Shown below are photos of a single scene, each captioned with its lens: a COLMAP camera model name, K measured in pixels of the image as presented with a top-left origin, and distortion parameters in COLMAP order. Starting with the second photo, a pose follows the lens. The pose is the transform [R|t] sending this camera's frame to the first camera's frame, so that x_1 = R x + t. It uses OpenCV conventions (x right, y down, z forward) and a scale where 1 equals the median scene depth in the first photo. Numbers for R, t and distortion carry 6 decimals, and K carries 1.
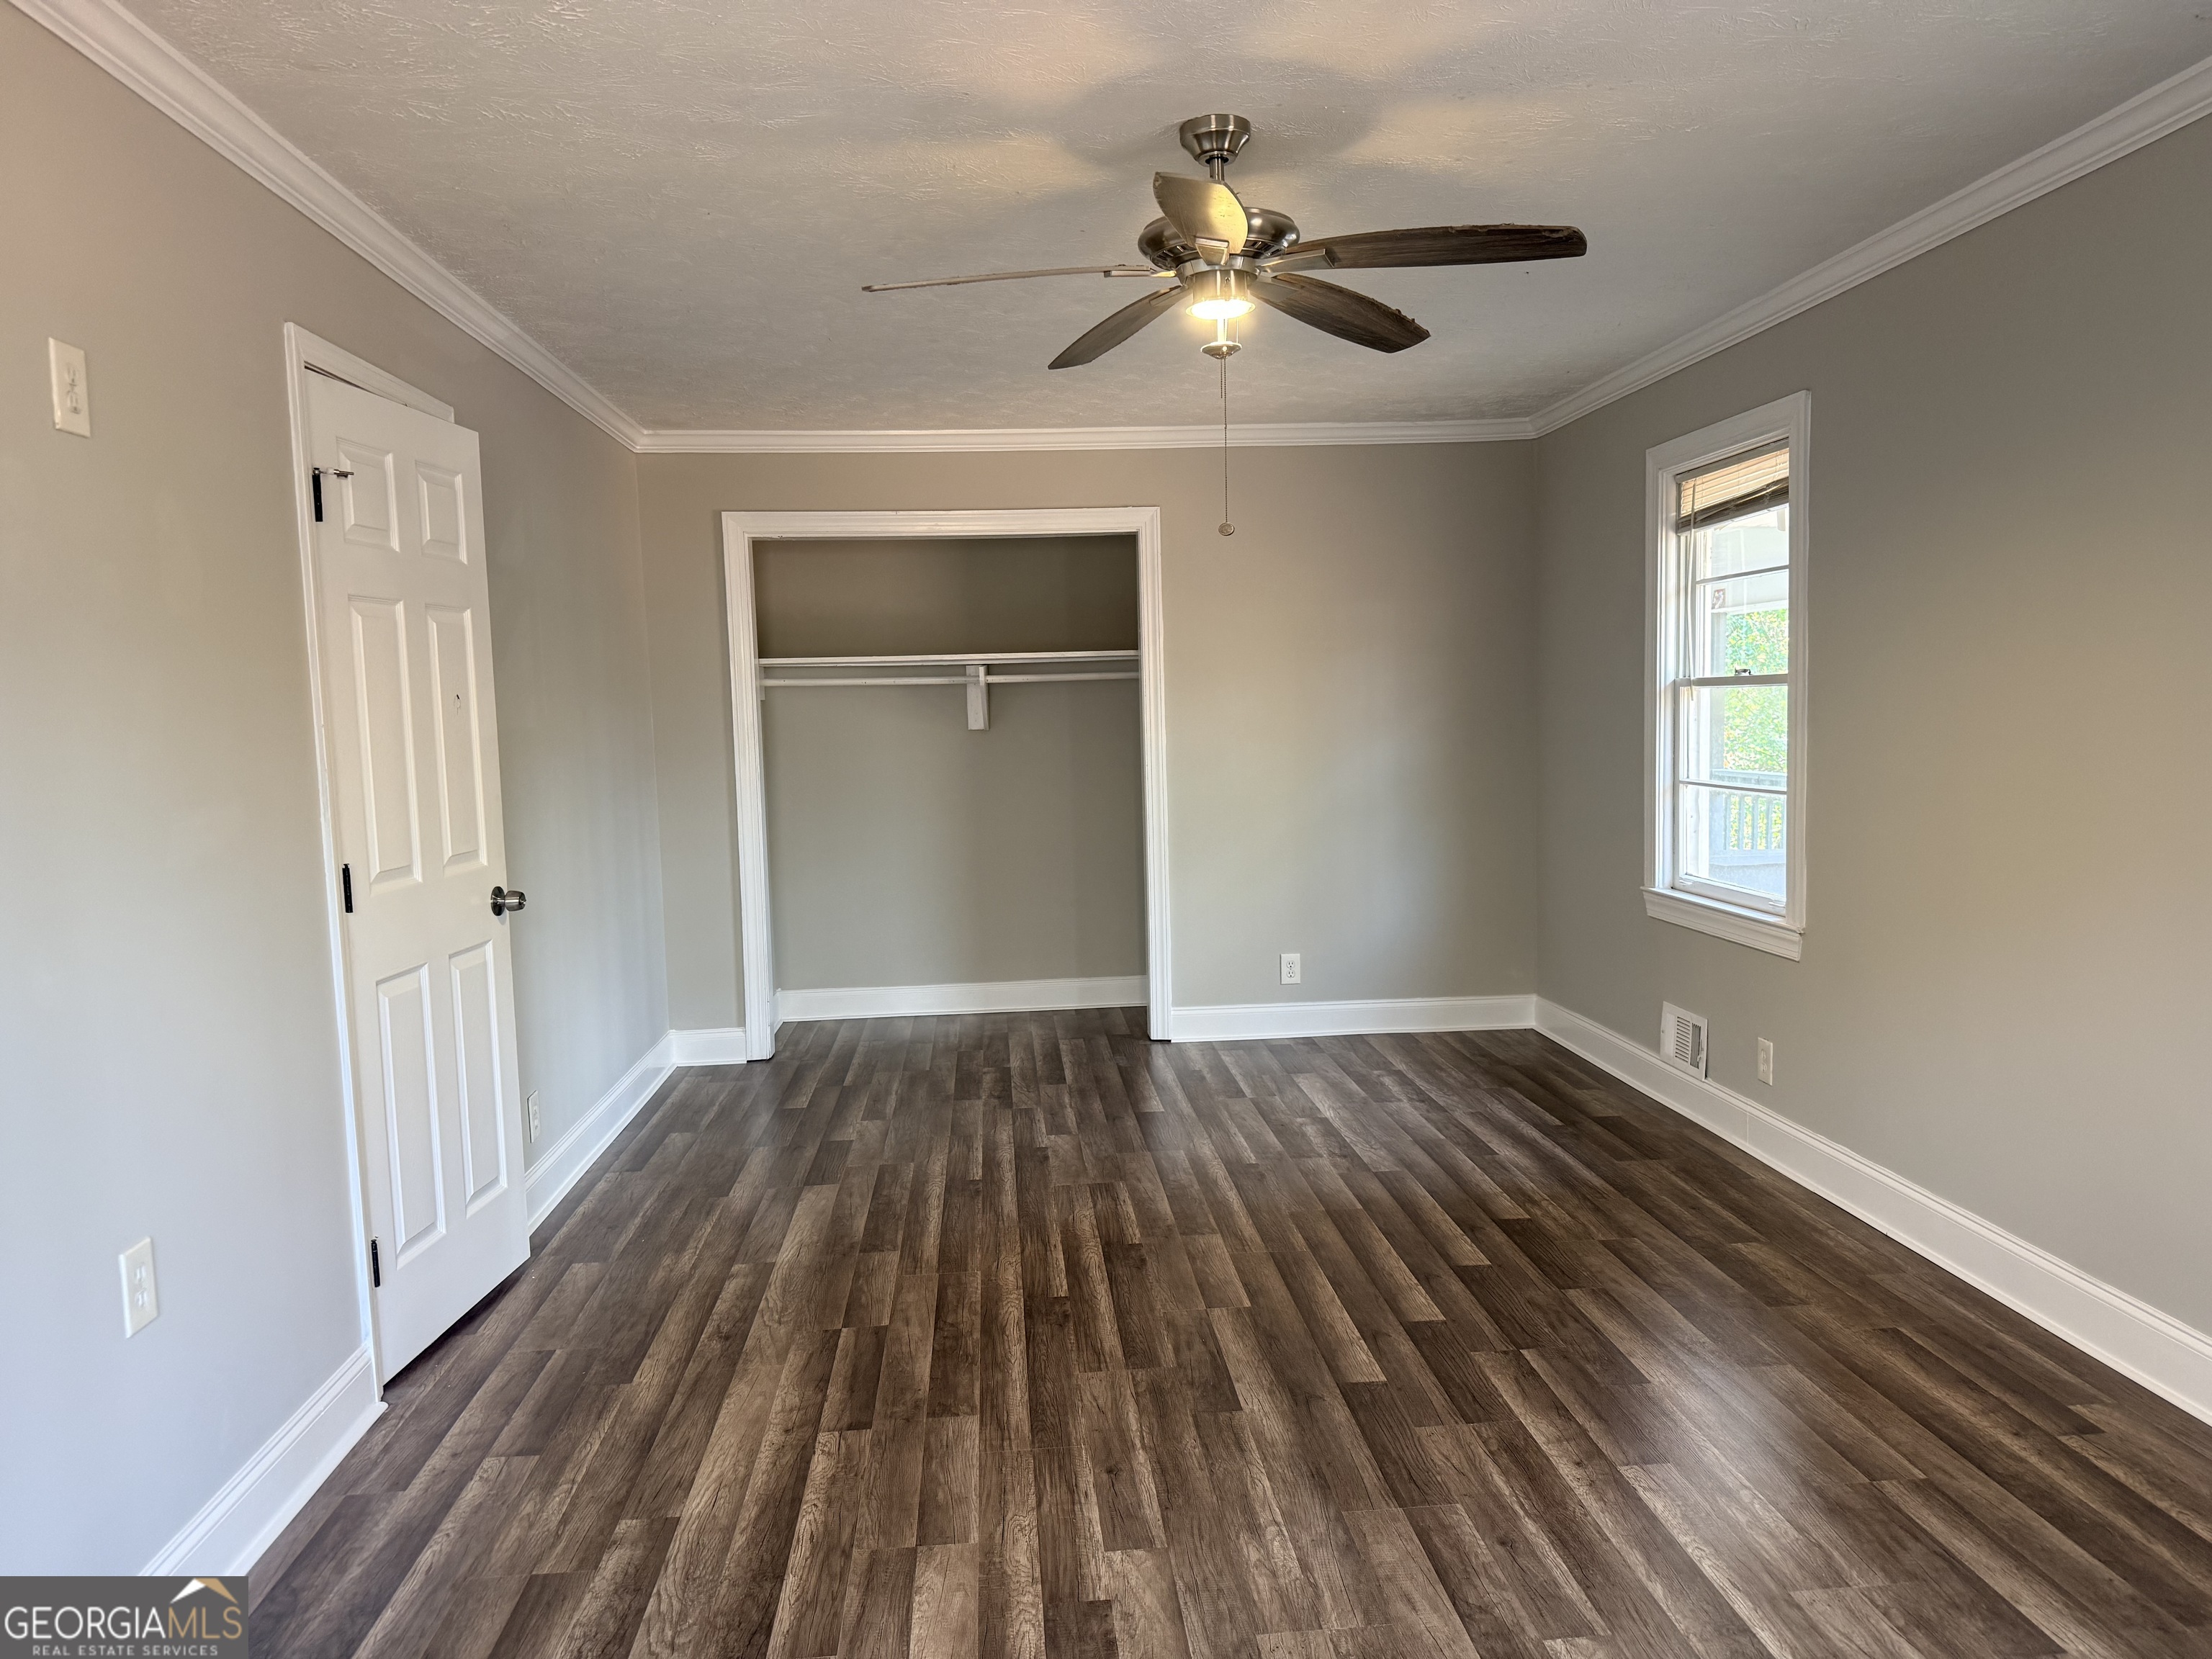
lens RADIAL K [[1569.4, 0, 1113.2], [0, 1569.4, 825.9], [0, 0, 1]] dist [0.019058, -0.019995]
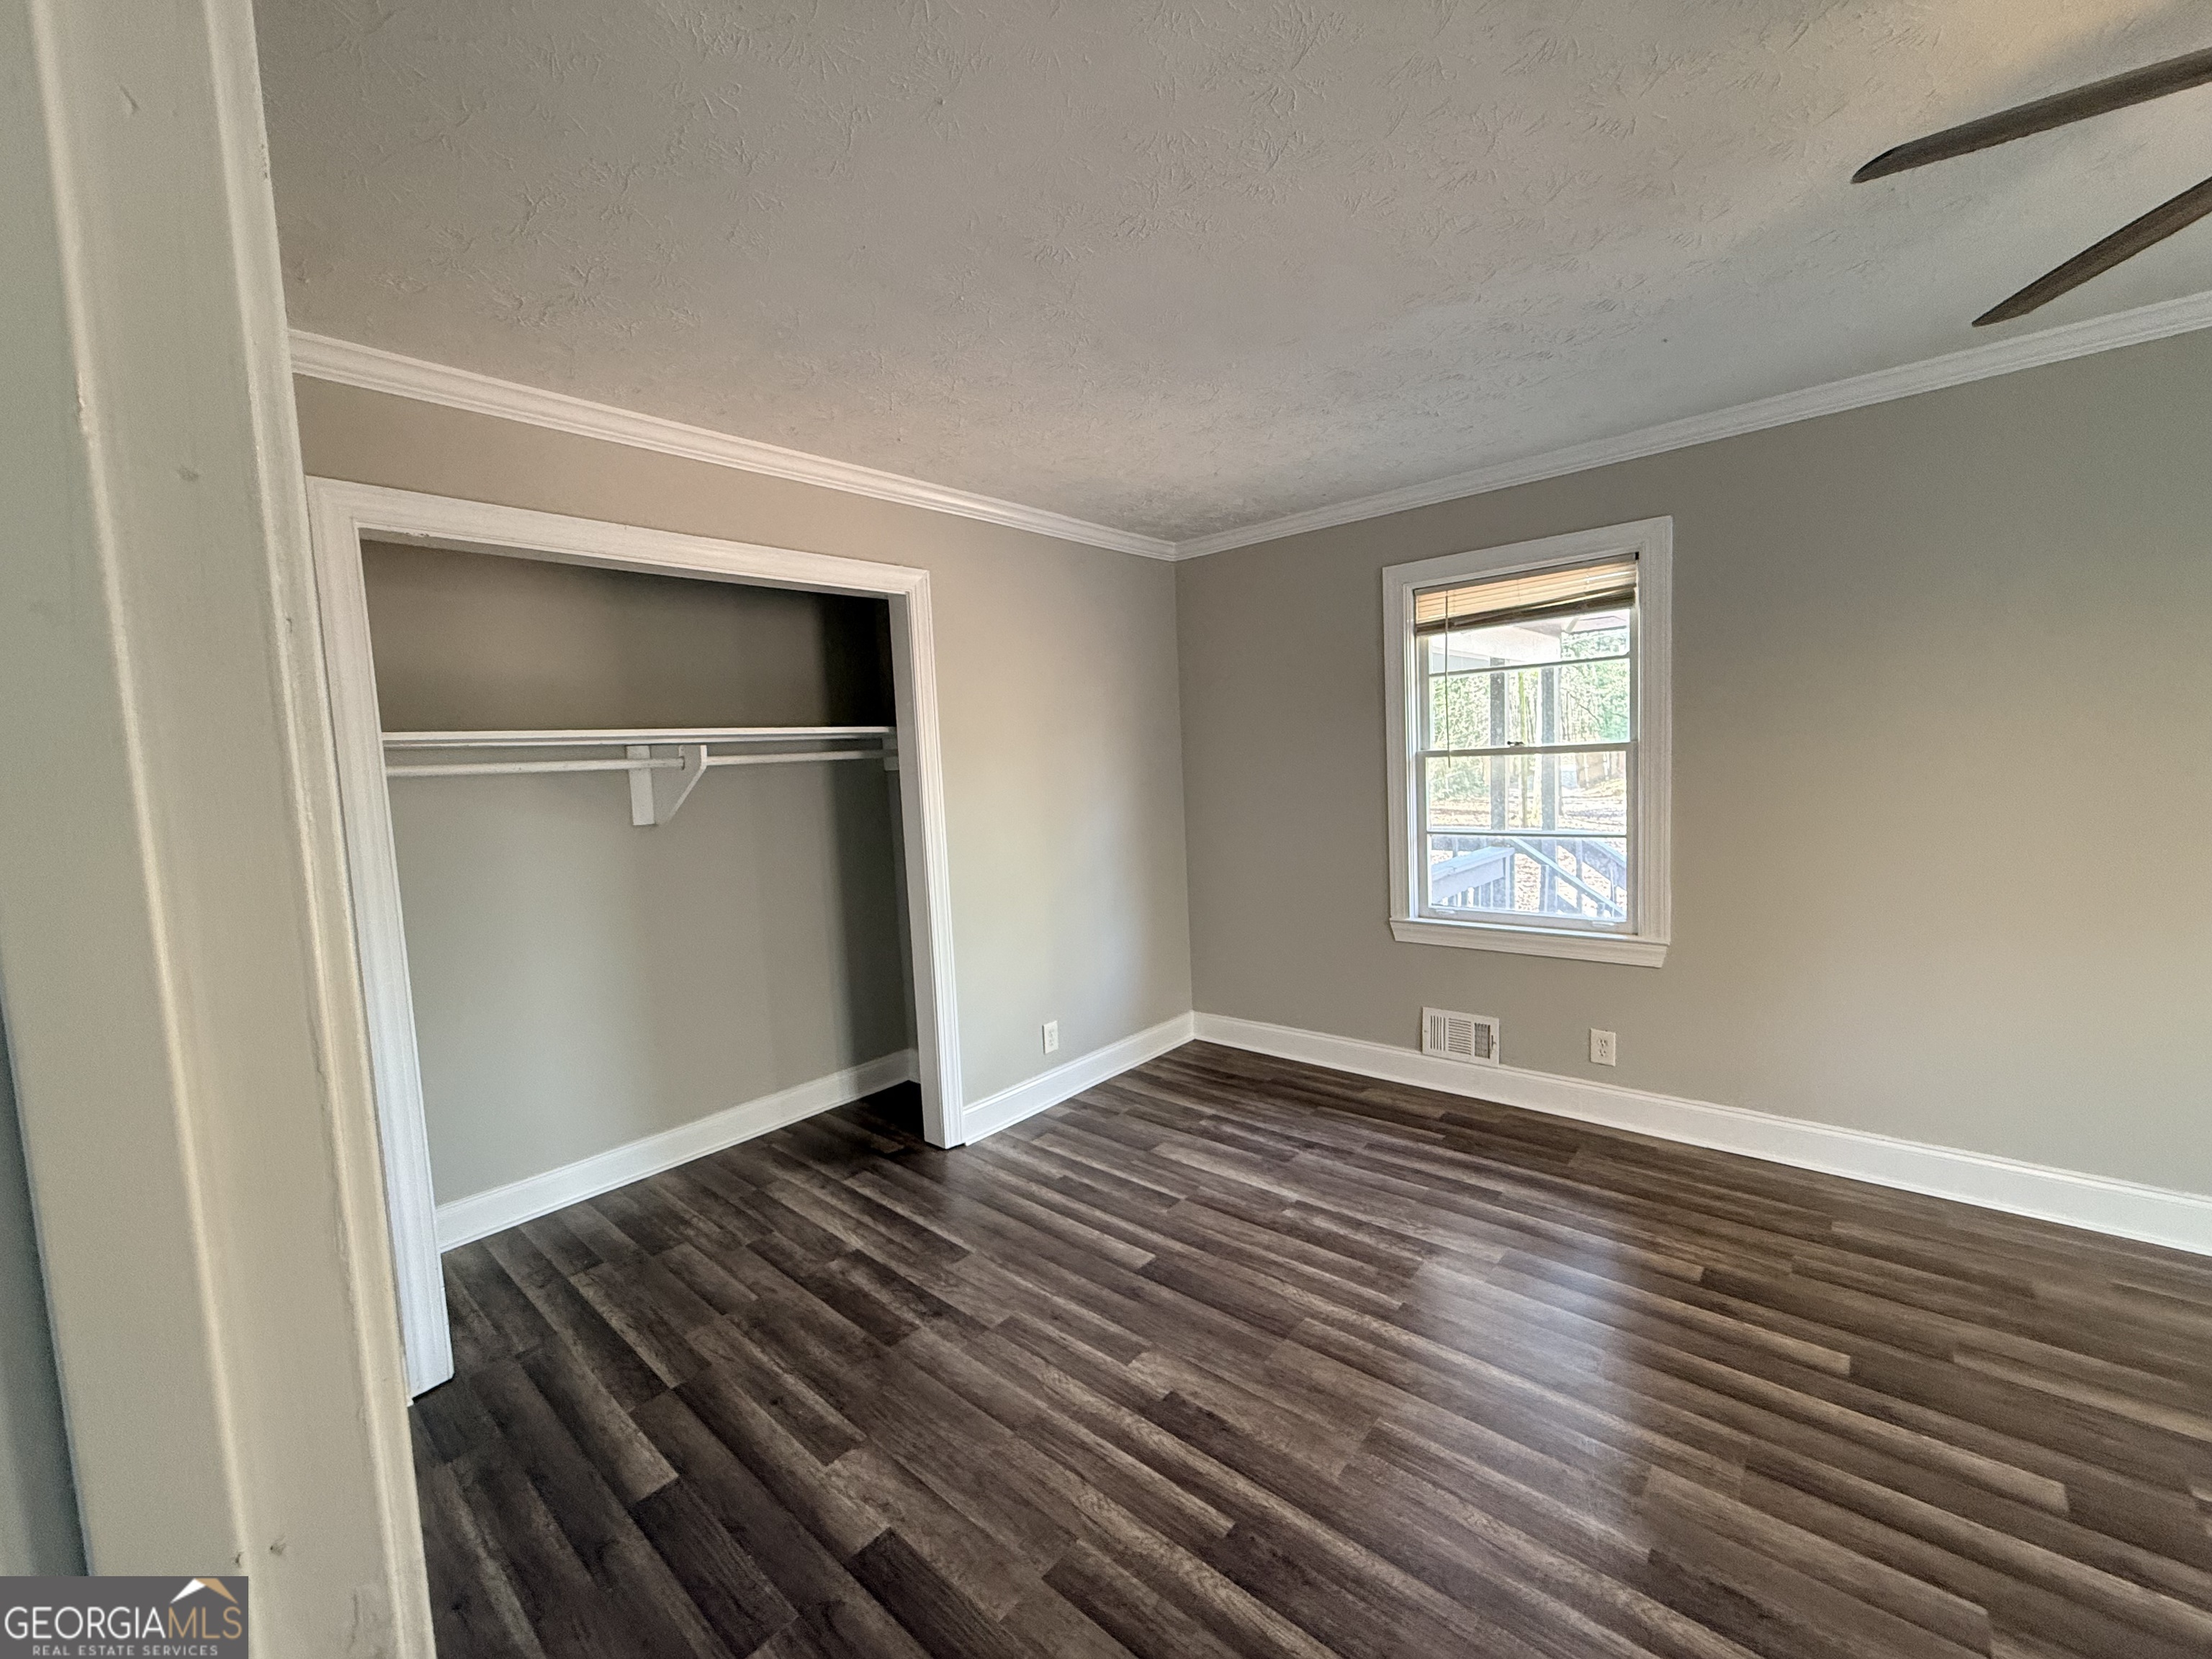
lens RADIAL K [[879.9, 0, 1120.4], [0, 879.9, 830.9], [0, 0, 1]] dist [-0.006695, 0.000575]
pose [[0.712794, -0.064717, 0.698381, -0.308197], [0.082065, 0.996590, 0.008592, -0.056347], [-0.696555, 0.051188, 0.715675, 0.673373]]
